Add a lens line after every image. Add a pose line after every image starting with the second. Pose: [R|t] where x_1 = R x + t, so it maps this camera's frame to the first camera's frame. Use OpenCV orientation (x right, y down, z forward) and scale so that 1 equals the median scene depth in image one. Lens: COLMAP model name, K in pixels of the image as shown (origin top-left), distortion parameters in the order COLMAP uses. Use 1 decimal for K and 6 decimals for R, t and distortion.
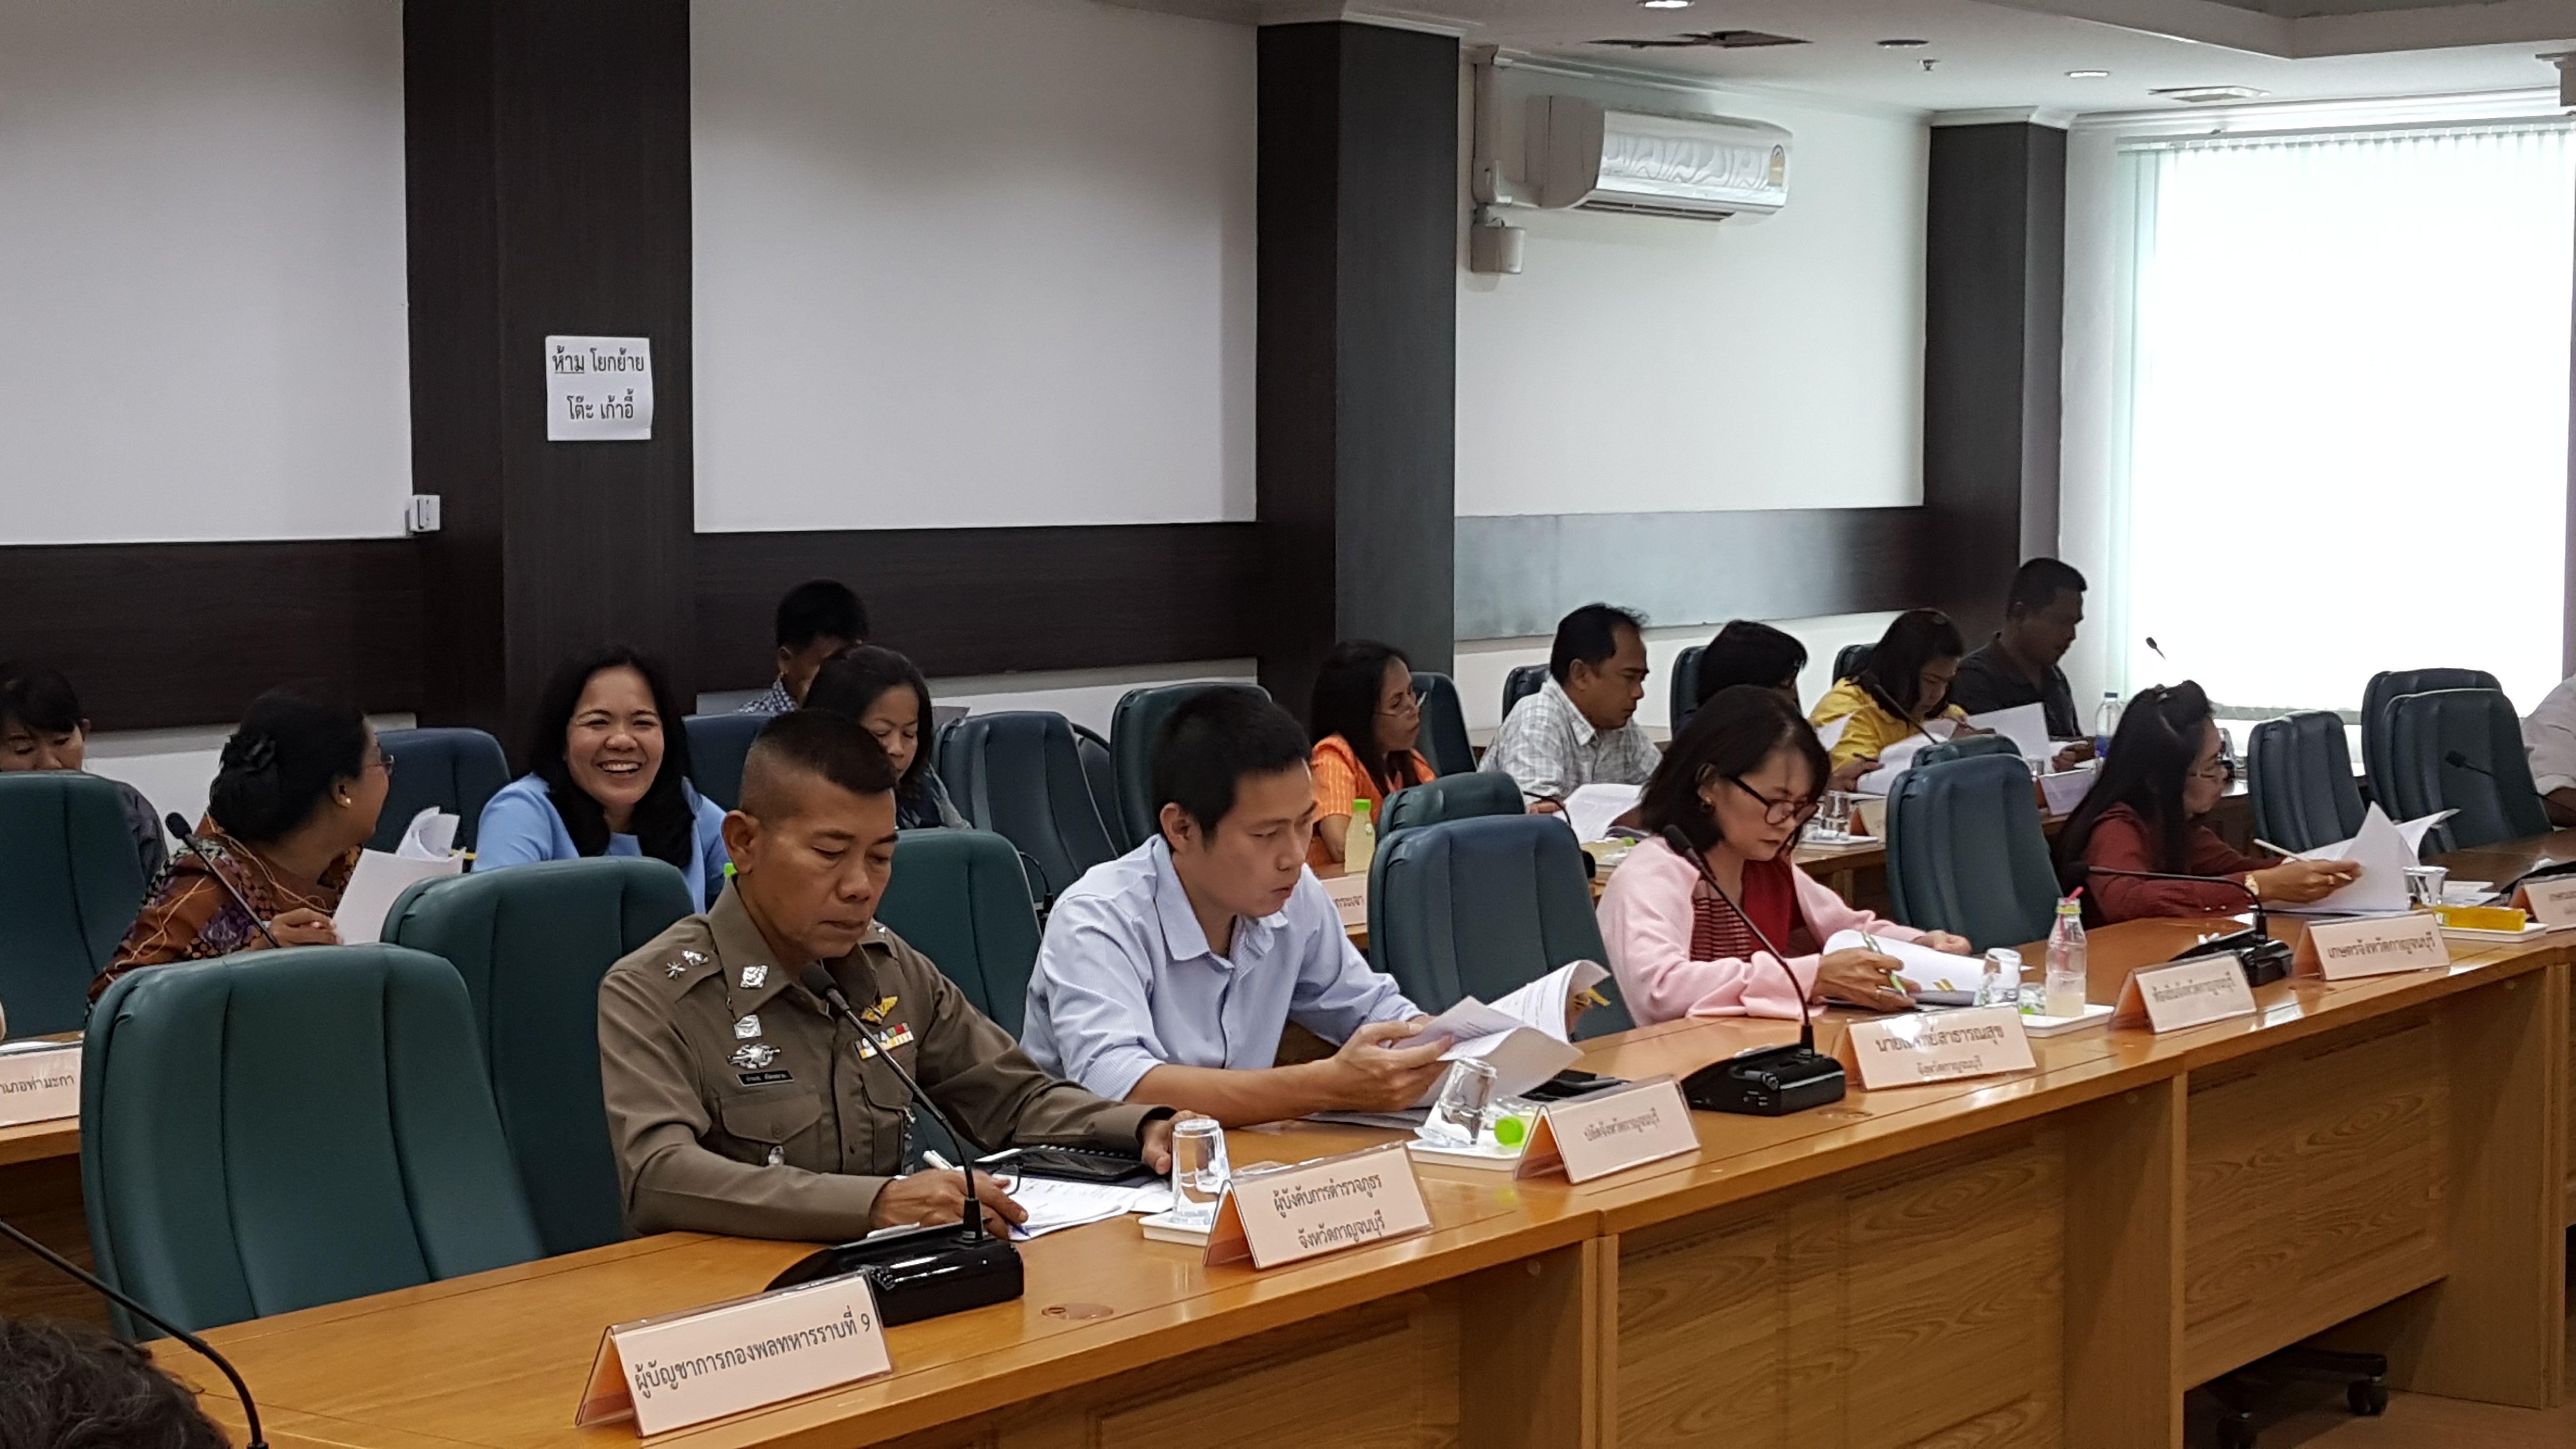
lens RADIAL K [[4266.2, 0, 1280.5], [0, 4266.2, 726.2], [0, 0, 1]] dist [0.152771, 0.002631]
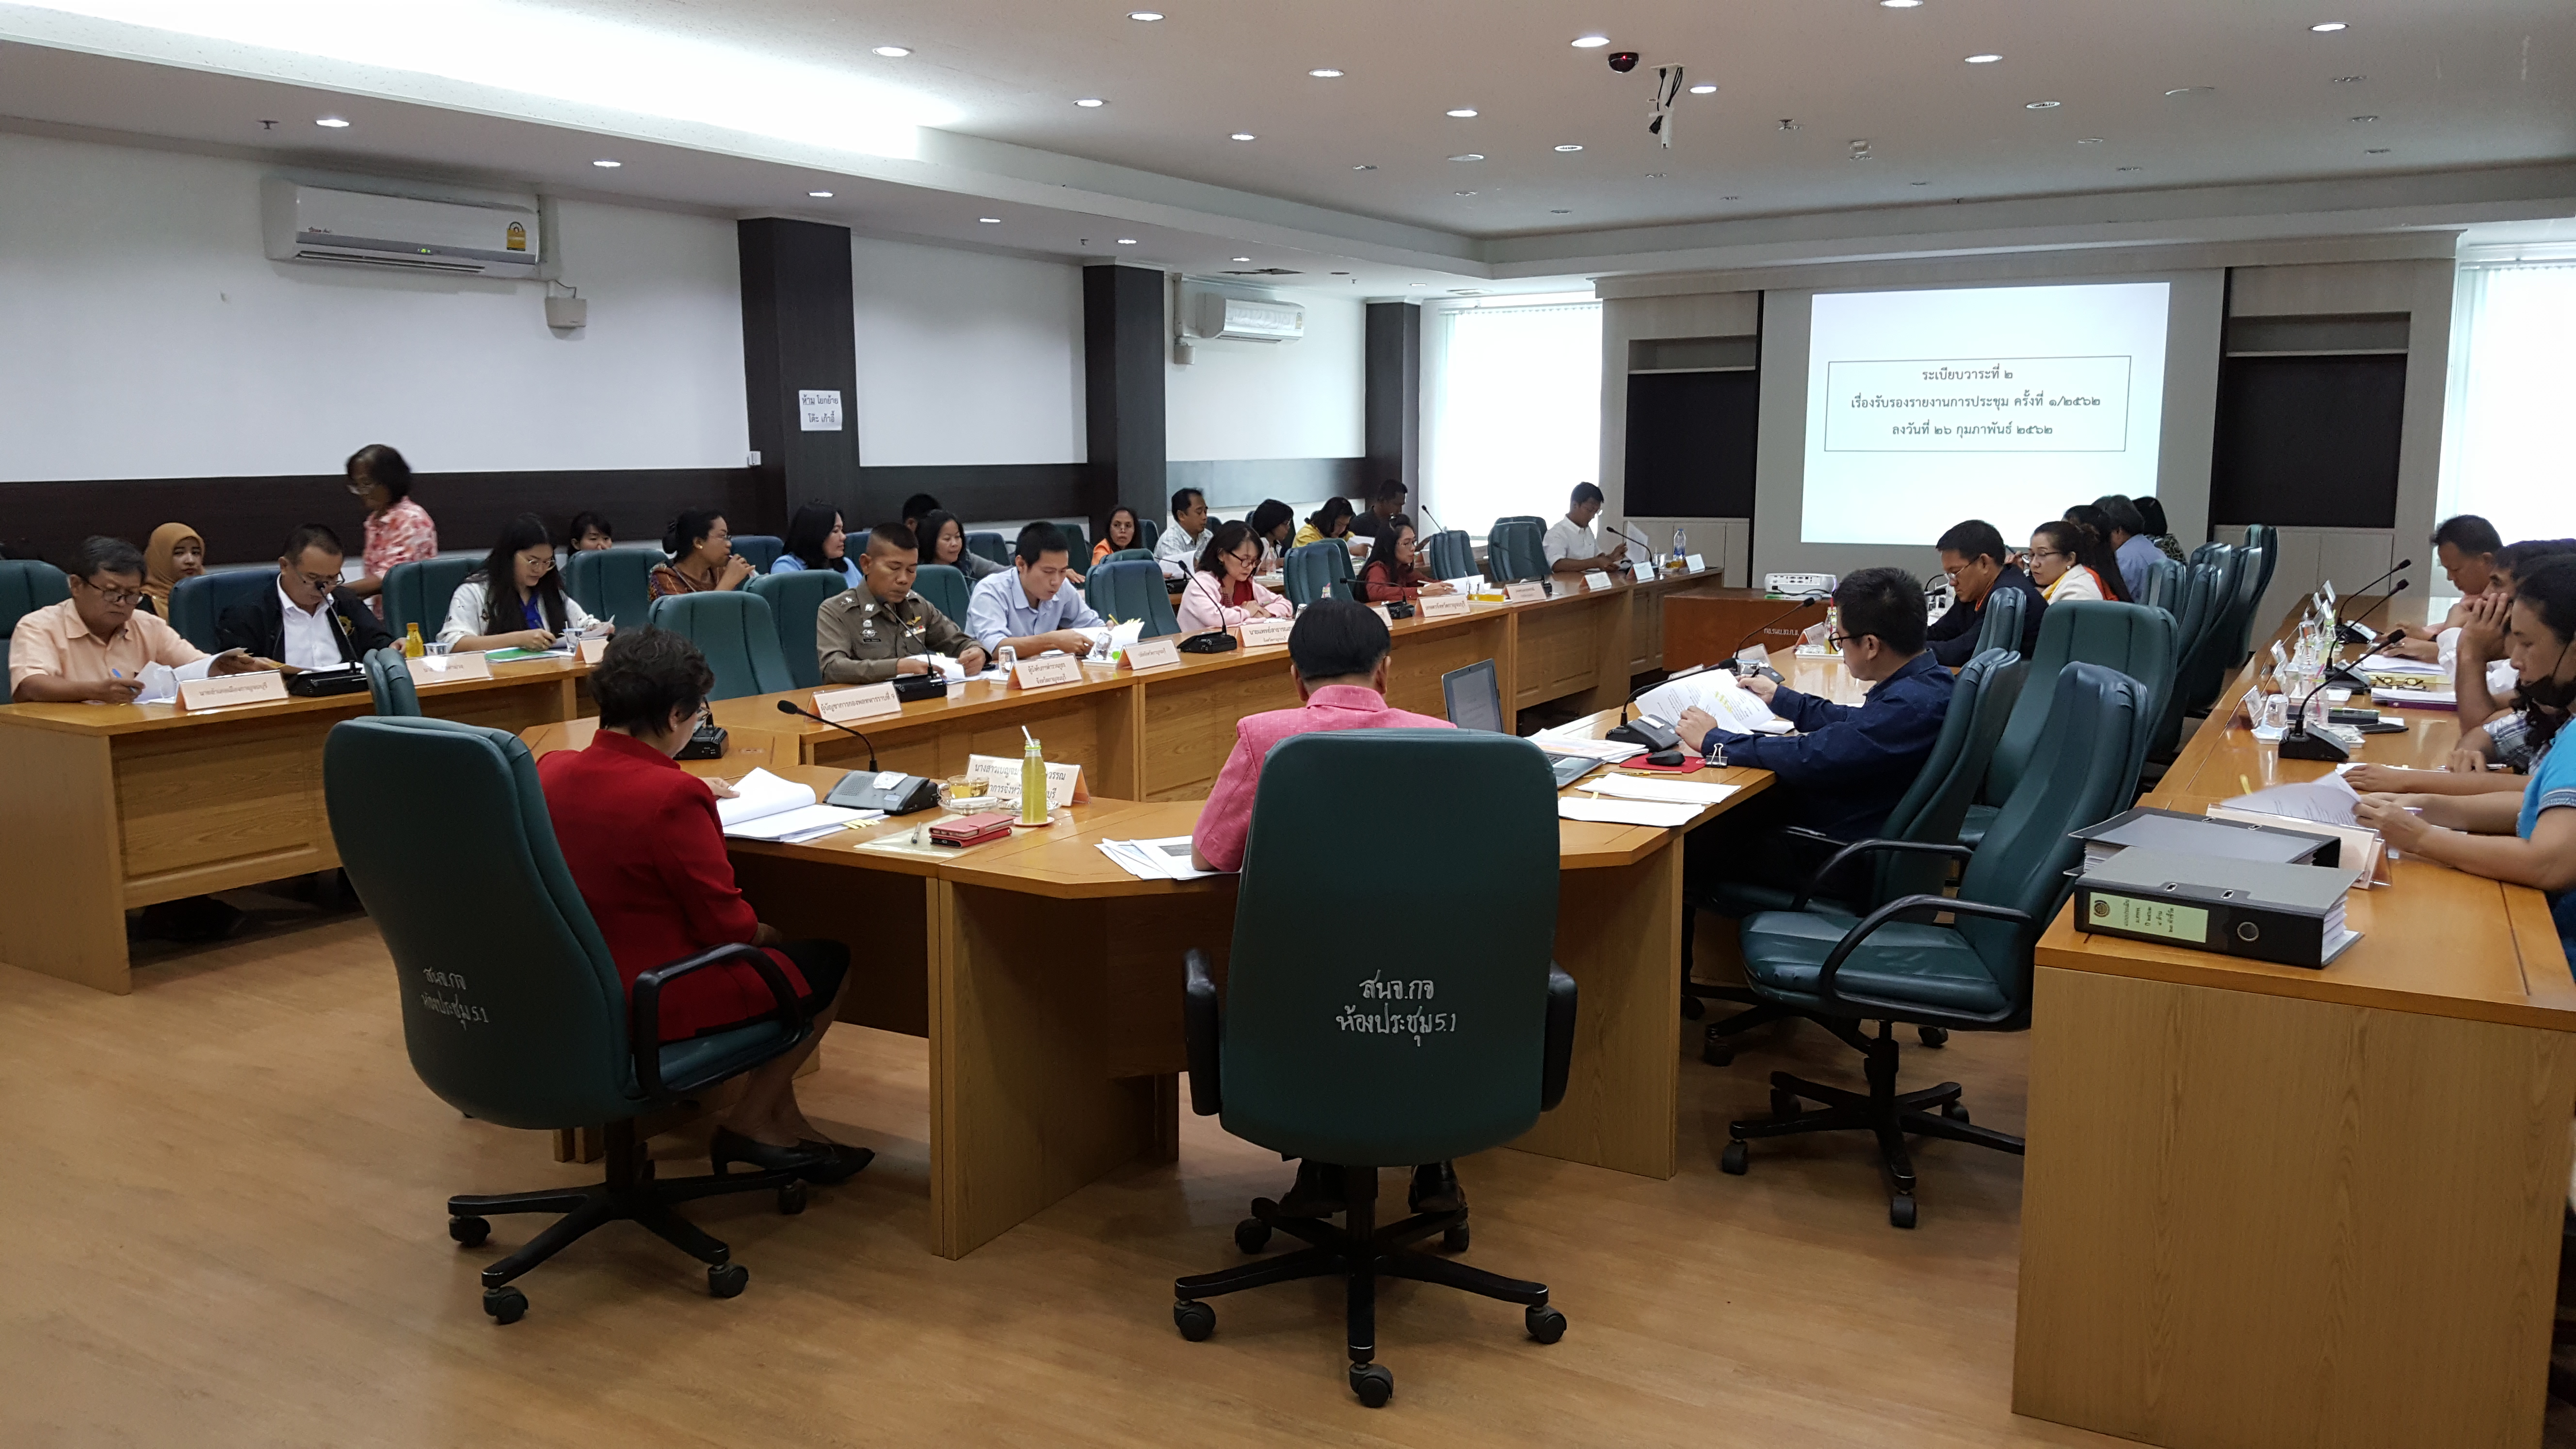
lens RADIAL K [[1911.7, 0, 1282.8], [0, 1911.7, 729.5], [0, 0, 1]] dist [0.145289, -0.254060]
pose [[0.997943, -0.013739, 0.062621, 0.047390], [0.008275, 0.996202, 0.086679, 0.015877], [-0.063574, -0.085982, 0.994266, -0.215331]]
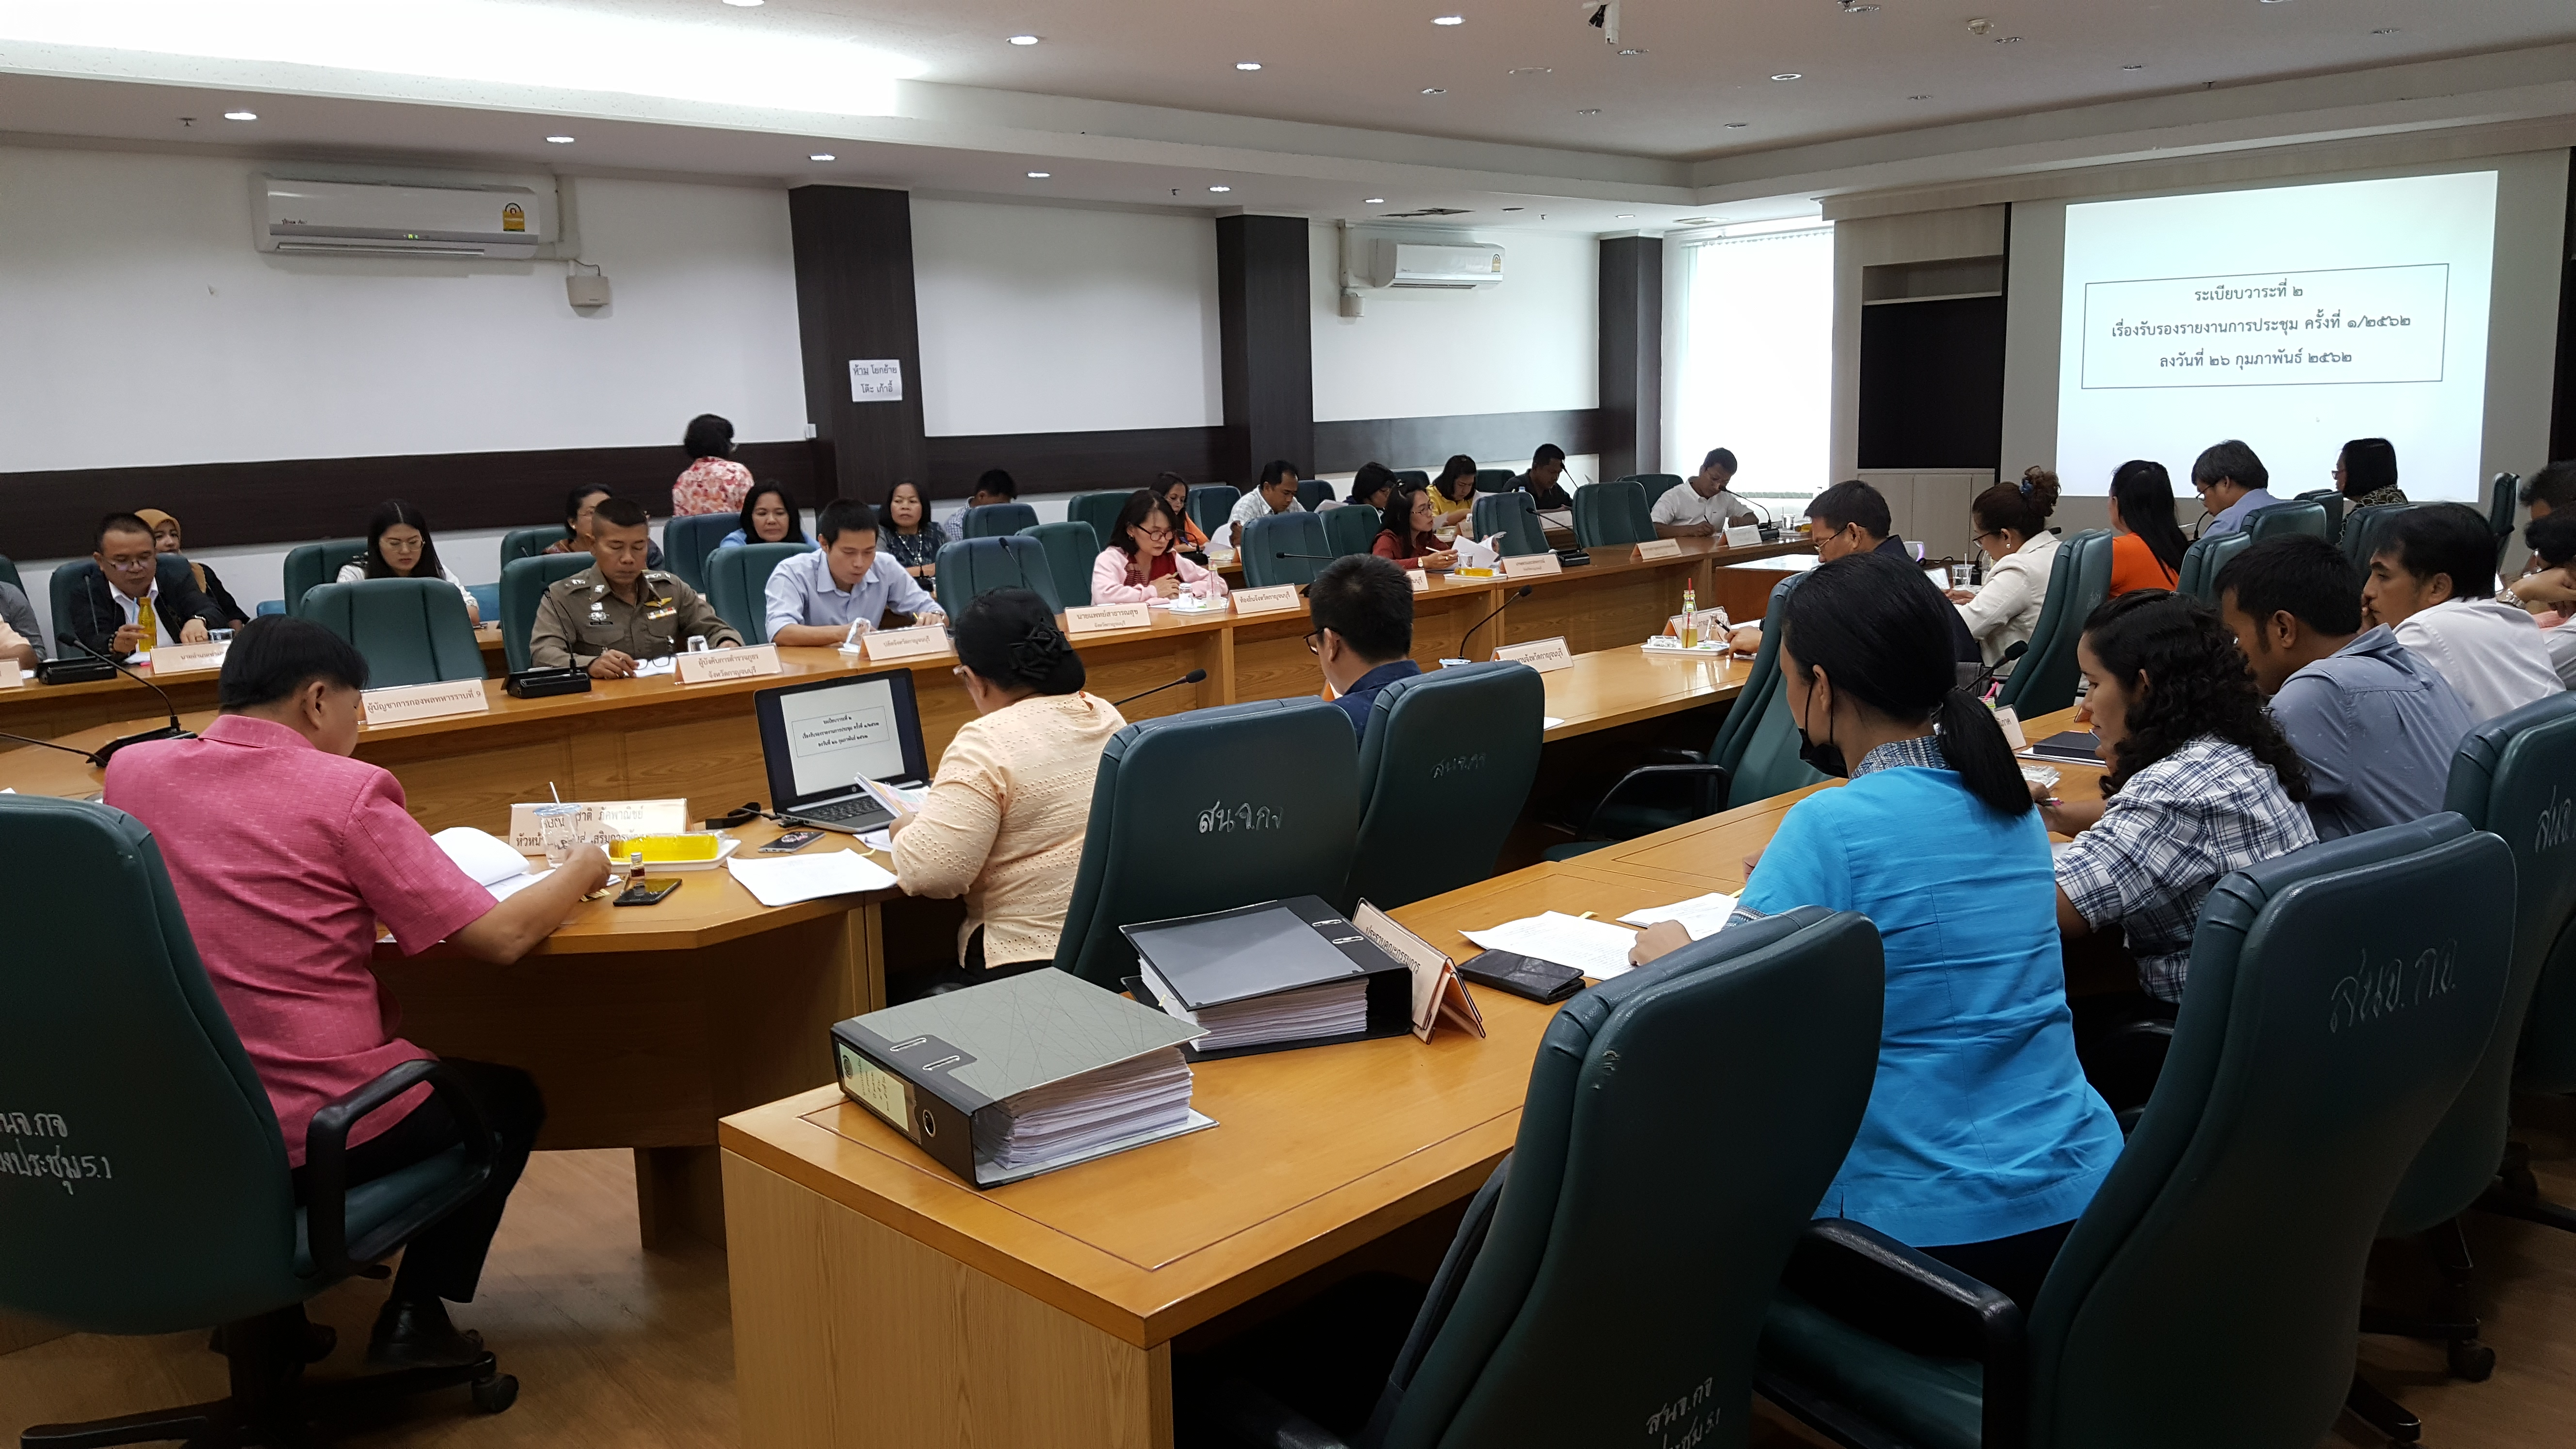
lens RADIAL K [[1911.7, 0, 1282.8], [0, 1911.7, 729.5], [0, 0, 1]] dist [0.145289, -0.254060]
pose [[0.980295, 0.002361, -0.197527, 0.309273], [0.019011, 0.994159, 0.106234, 0.011280], [0.196624, -0.107896, 0.974524, -0.108583]]
